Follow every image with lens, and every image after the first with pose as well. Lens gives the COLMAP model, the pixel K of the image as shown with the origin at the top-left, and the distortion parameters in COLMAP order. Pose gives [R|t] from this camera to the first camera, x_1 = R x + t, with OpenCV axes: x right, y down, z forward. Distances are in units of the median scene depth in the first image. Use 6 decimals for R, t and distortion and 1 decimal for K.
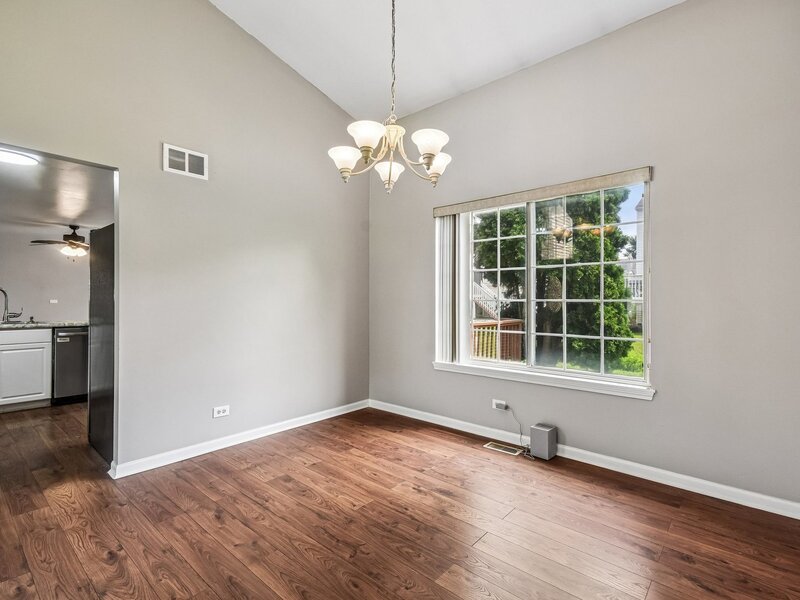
lens RADIAL K [[397.4, 0, 409.3], [0, 397.4, 300.0], [0, 0, 1]] dist [0.030046, -0.006484]
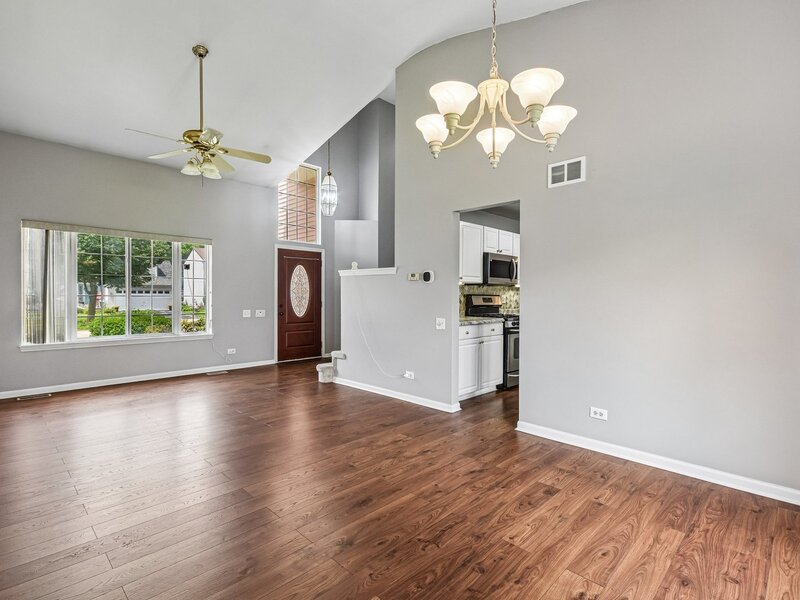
lens RADIAL K [[397.4, 0, 407.4], [0, 397.4, 304.3], [0, 0, 1]] dist [0.030046, -0.006484]
pose [[-0.058876, 0.020269, -0.998060, 0.462137], [-0.005304, 0.999773, 0.020617, -0.004288], [0.998251, 0.006508, -0.058755, 0.522341]]
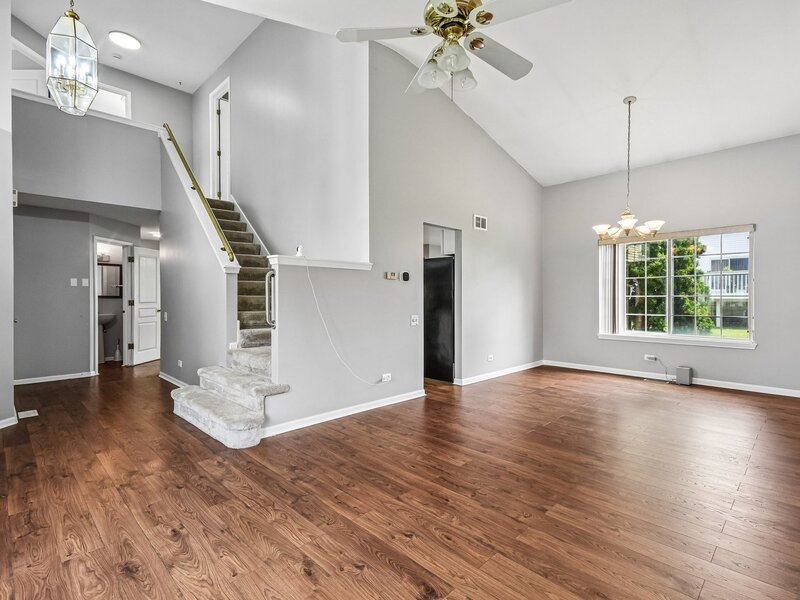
lens RADIAL K [[397.4, 0, 408.3], [0, 397.4, 296.2], [0, 0, 1]] dist [0.030046, -0.006484]
pose [[0.996907, -0.004986, -0.078434, -0.612002], [0.004973, 0.999988, -0.000361, -0.001013], [0.078435, -0.000030, 0.996919, -0.718194]]
